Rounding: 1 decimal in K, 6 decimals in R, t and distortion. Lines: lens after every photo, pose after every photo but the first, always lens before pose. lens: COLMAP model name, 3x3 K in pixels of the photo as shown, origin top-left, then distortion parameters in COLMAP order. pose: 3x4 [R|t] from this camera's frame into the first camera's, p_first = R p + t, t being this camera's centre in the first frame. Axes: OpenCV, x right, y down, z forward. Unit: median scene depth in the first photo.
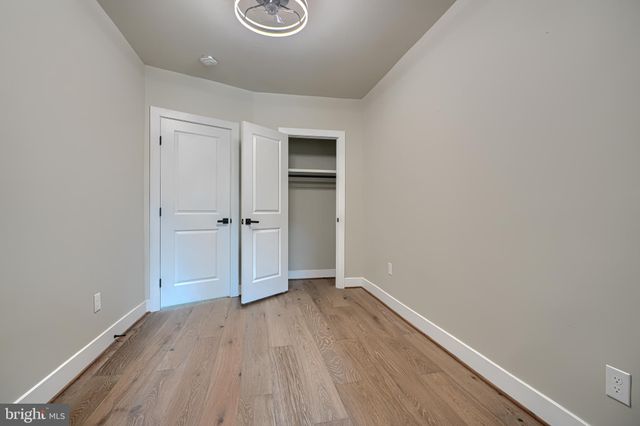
lens RADIAL K [[290.7, 0, 320.0], [0, 290.7, 213.0], [0, 0, 1]] dist [0.001056, 0.000579]
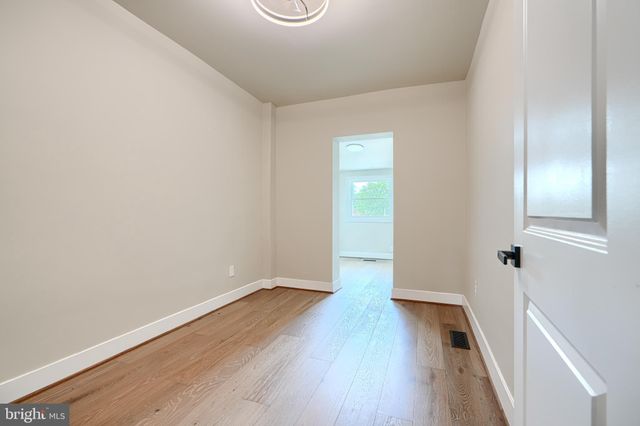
lens RADIAL K [[290.7, 0, 320.0], [0, 290.7, 213.0], [0, 0, 1]] dist [0.001056, 0.000579]
pose [[-0.847893, -0.009345, 0.530084, -0.683115], [-0.005151, 0.999943, 0.009388, -0.017759], [-0.530142, 0.005229, -0.847893, 1.603199]]
